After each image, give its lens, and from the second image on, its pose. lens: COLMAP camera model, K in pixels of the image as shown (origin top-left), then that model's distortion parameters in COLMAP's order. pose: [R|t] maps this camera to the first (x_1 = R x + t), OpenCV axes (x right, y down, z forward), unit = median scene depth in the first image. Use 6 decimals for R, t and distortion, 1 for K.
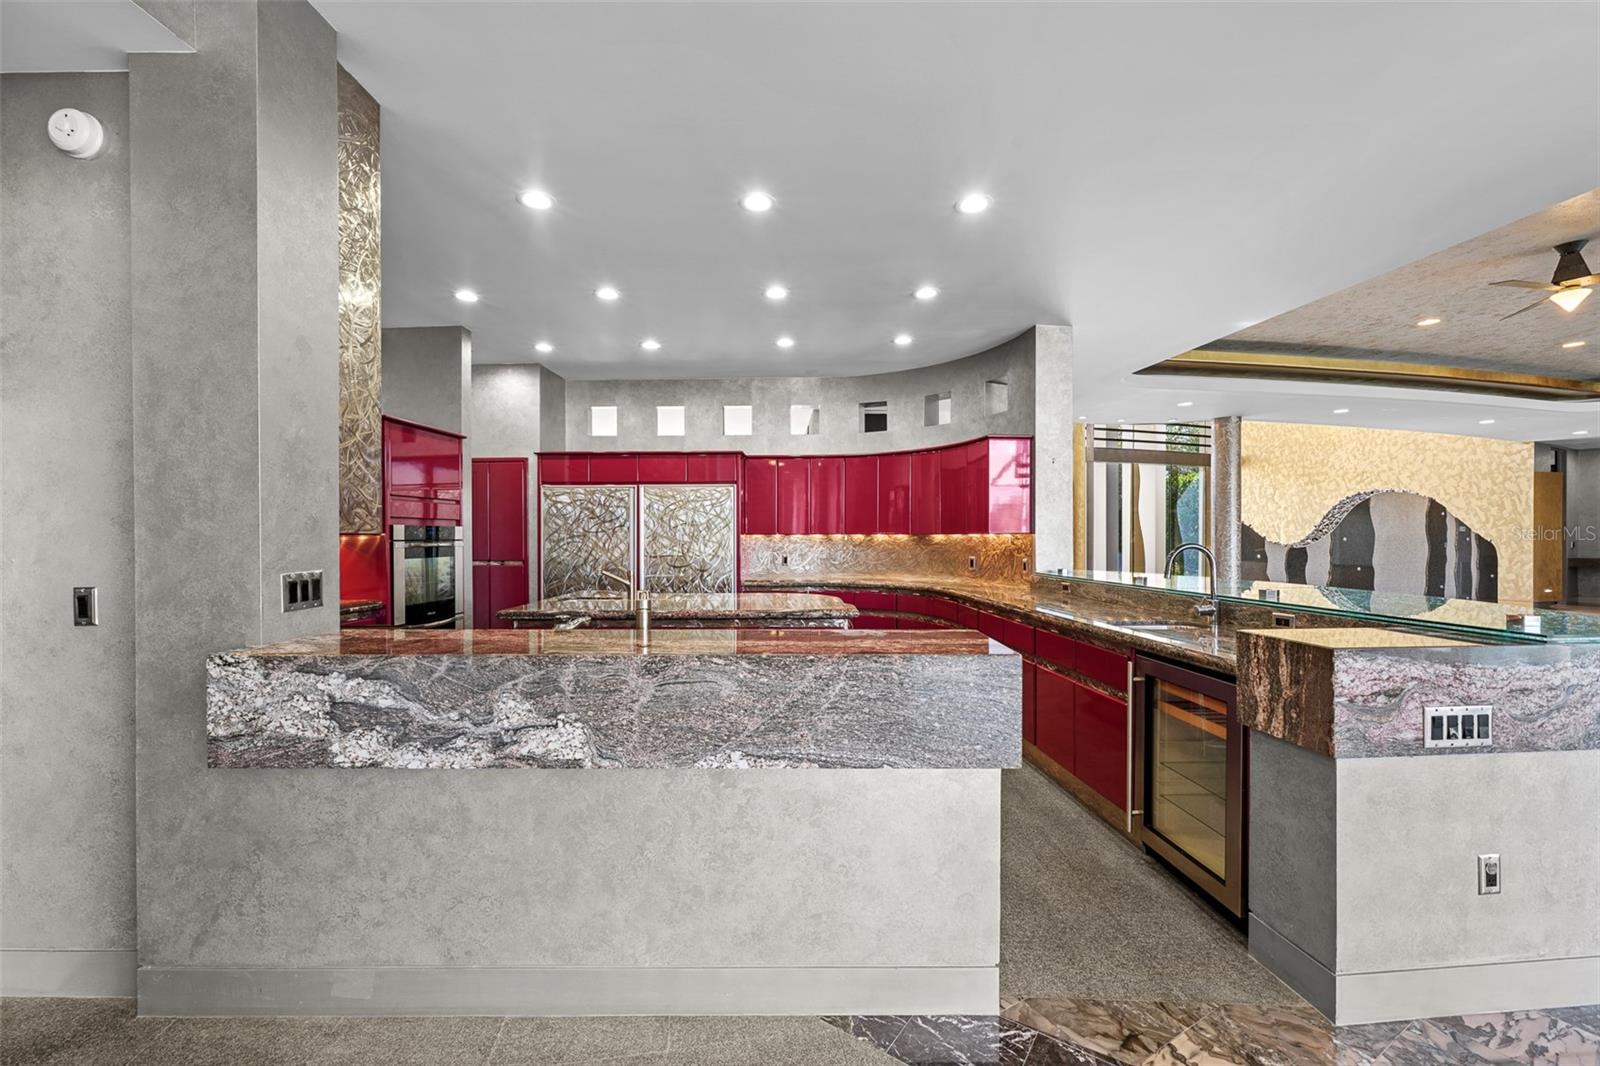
lens RADIAL K [[643.7, 0, 796.3], [0, 643.7, 540.1], [0, 0, 1]] dist [-0.001798, 0.000118]
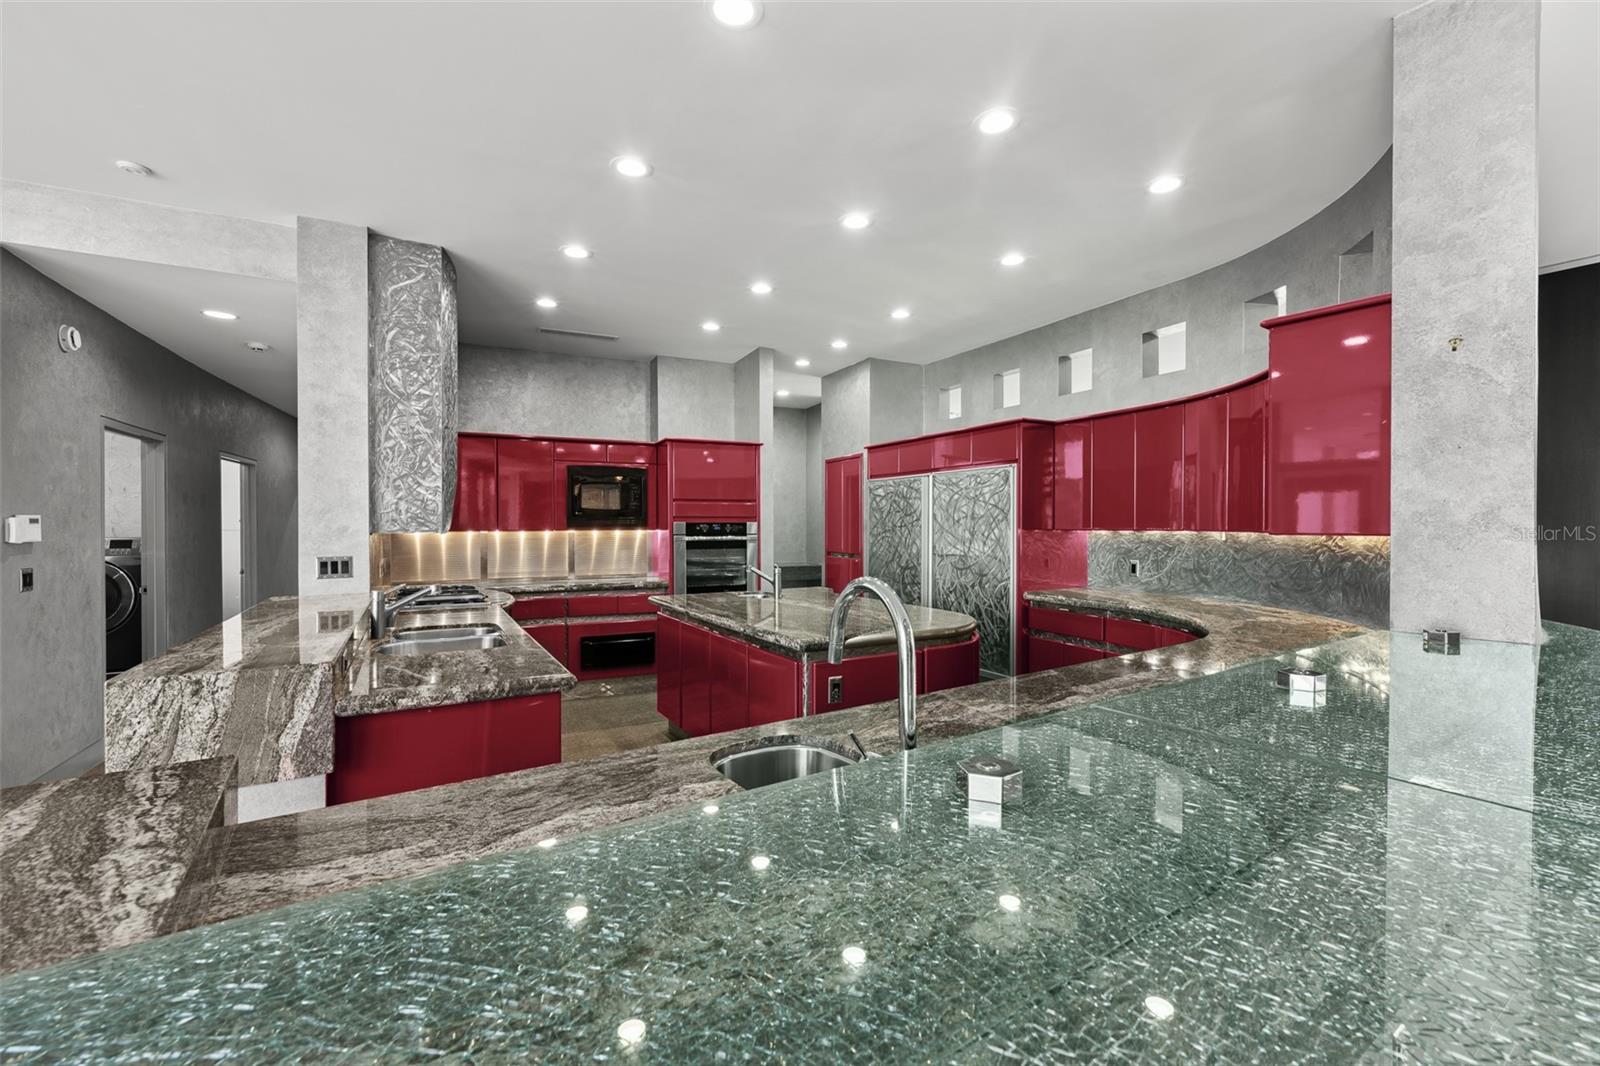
lens RADIAL K [[661.2, 0, 792.4], [0, 661.2, 529.5], [0, 0, 1]] dist [0.000080, -0.000249]
pose [[0.497933, 0.006065, -0.867194, 0.445694], [-0.004384, 0.999980, 0.004477, -0.011621], [0.867205, 0.001572, 0.497950, 0.386978]]
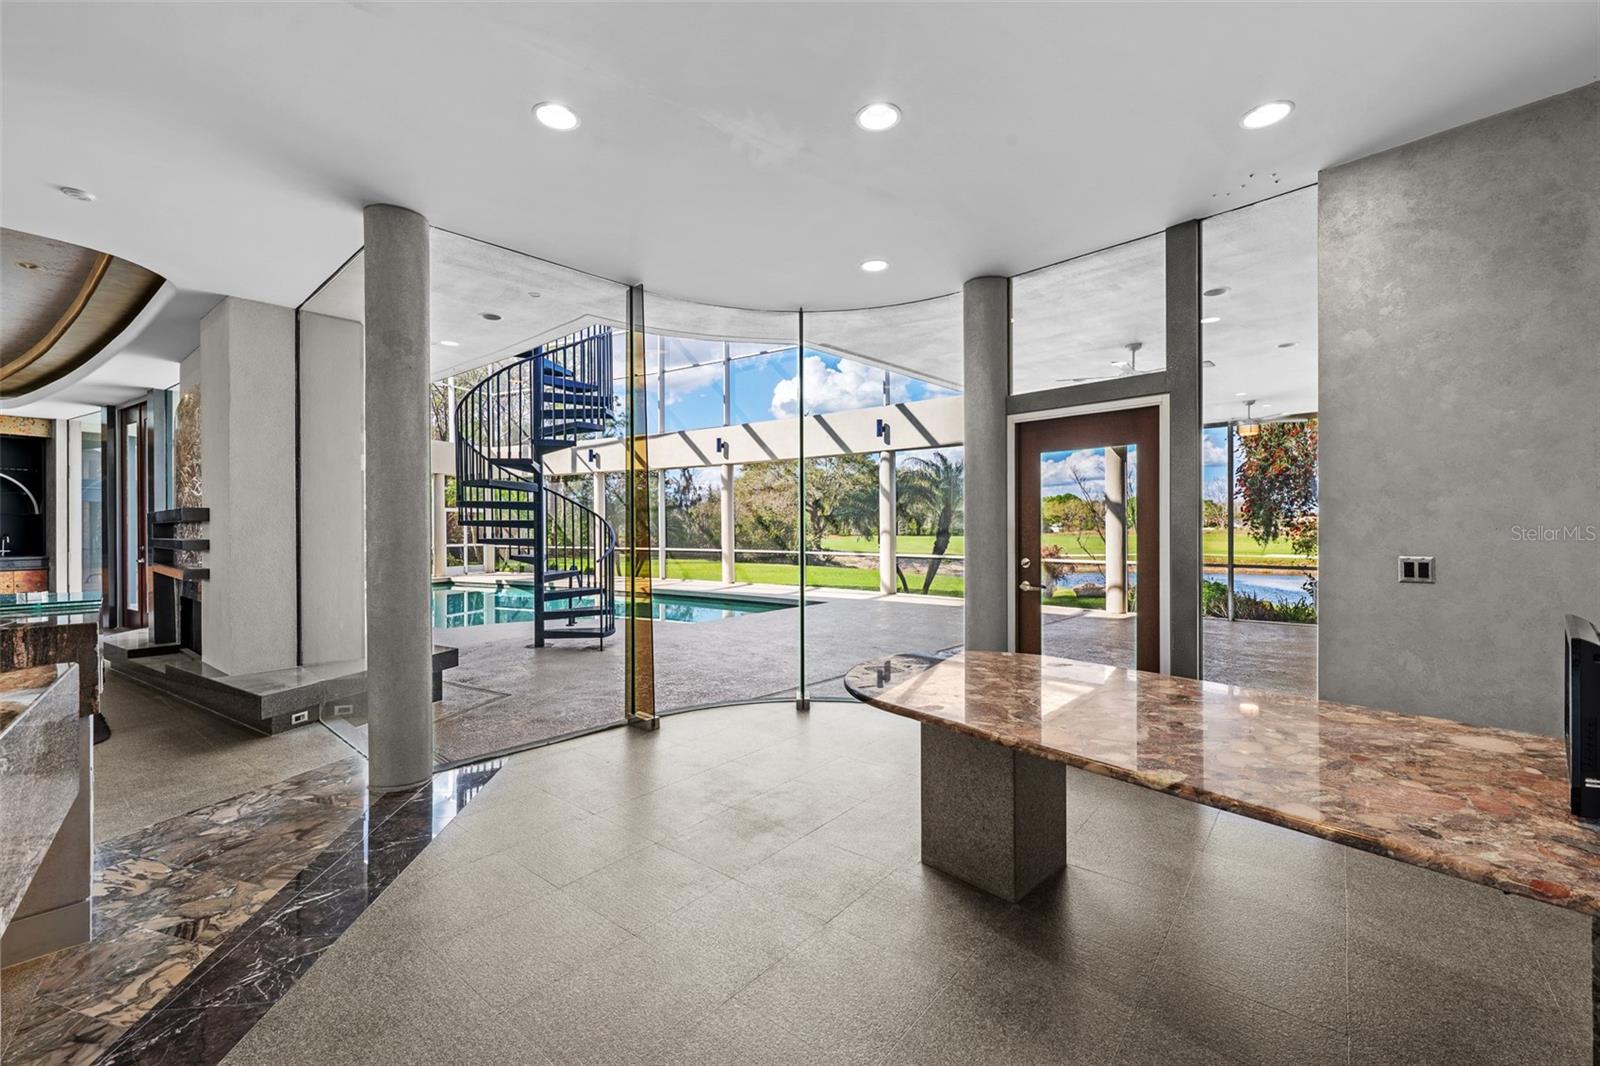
lens RADIAL K [[661.2, 0, 798.9], [0, 661.2, 537.2], [0, 0, 1]] dist [0.000080, -0.000249]
pose [[-0.664389, -0.006696, 0.747357, -0.275926], [0.009607, 0.999801, 0.017498, -0.000361], [-0.747326, 0.018805, -0.664192, 0.240063]]
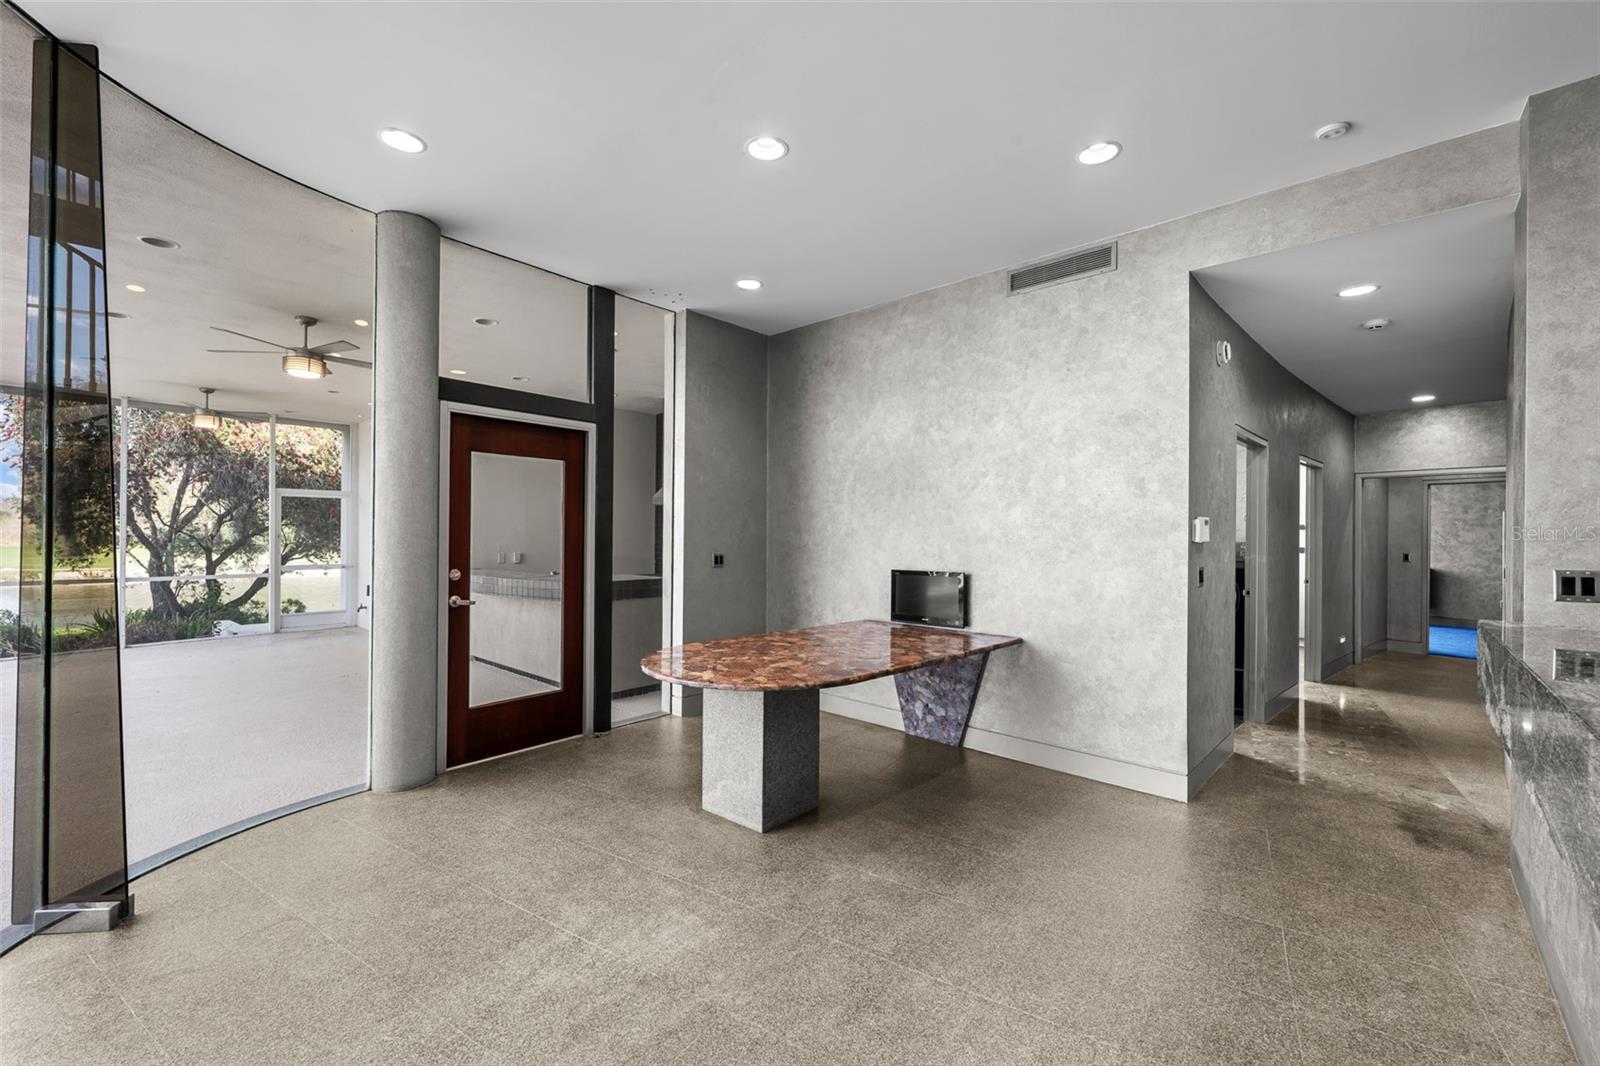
lens RADIAL K [[661.2, 0, 802.6], [0, 661.2, 537.8], [0, 0, 1]] dist [0.000080, -0.000249]
pose [[-0.666587, -0.001829, -0.745425, 0.348481], [-0.011586, 0.999902, 0.007907, -0.000424], [0.745338, 0.013907, -0.666542, 0.241149]]
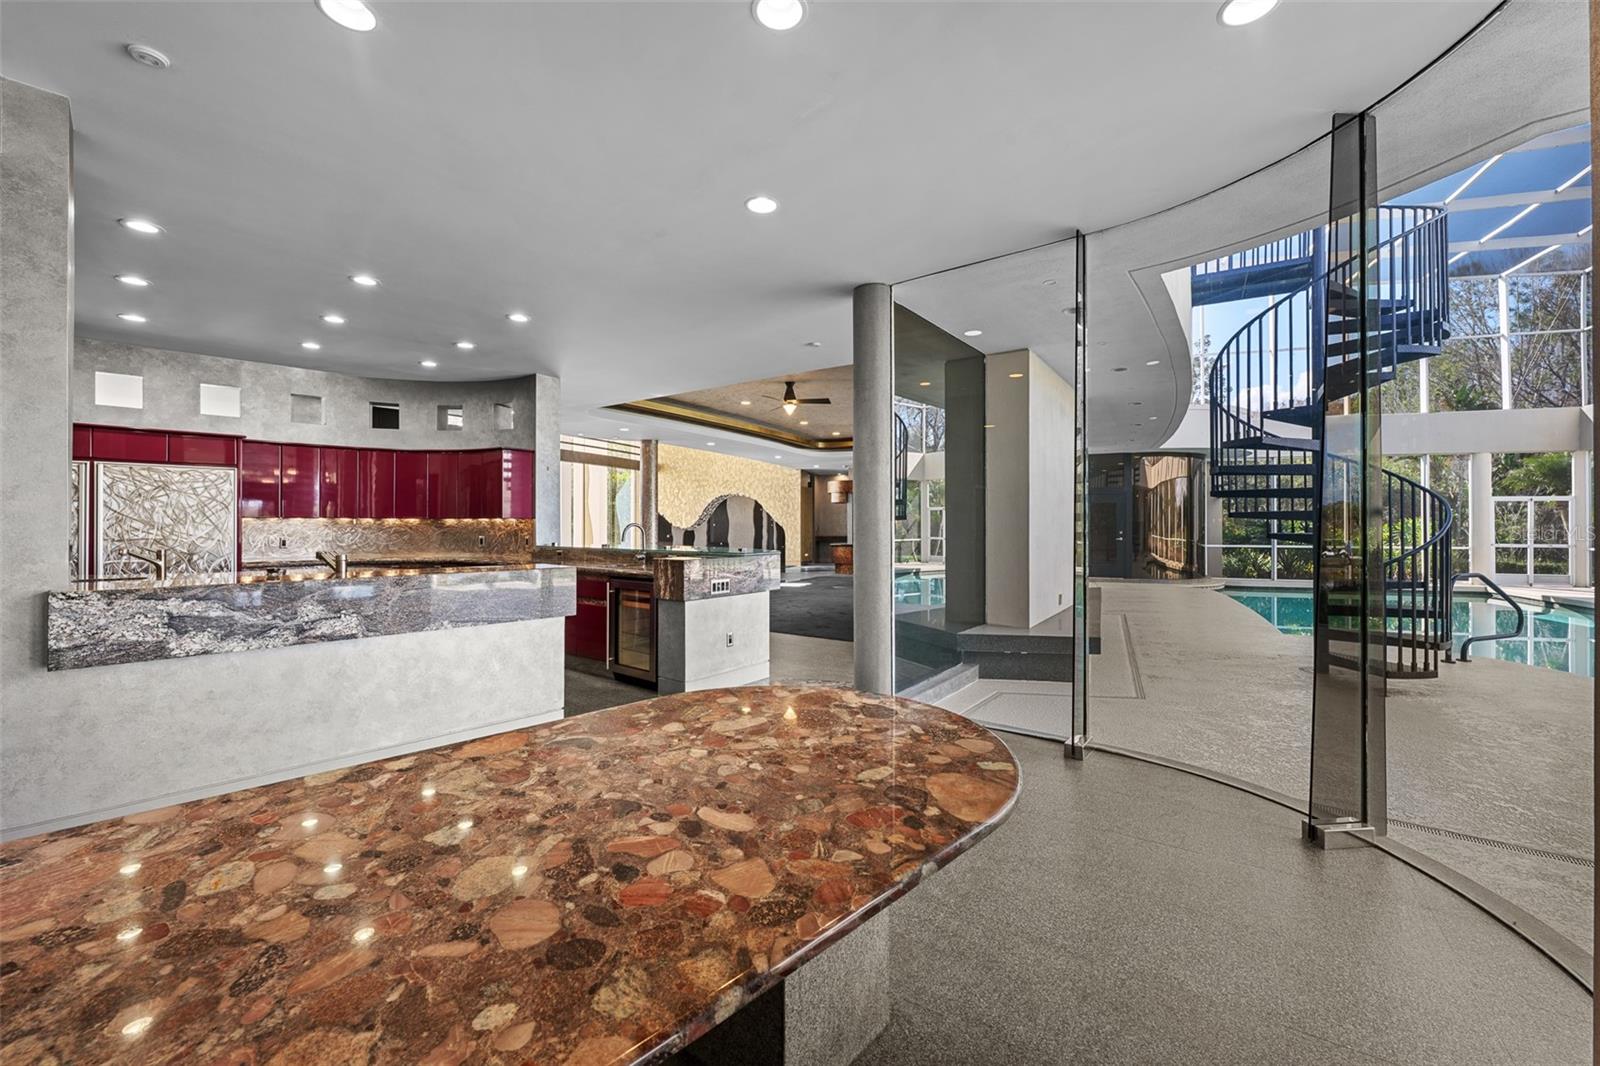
lens RADIAL K [[643.7, 0, 802.6], [0, 643.7, 522.6], [0, 0, 1]] dist [-0.001798, 0.000118]
pose [[0.679282, 0.004277, 0.733865, -0.230381], [0.002457, 0.999964, -0.008102, 0.010044], [-0.733873, 0.007307, 0.679247, -0.342855]]
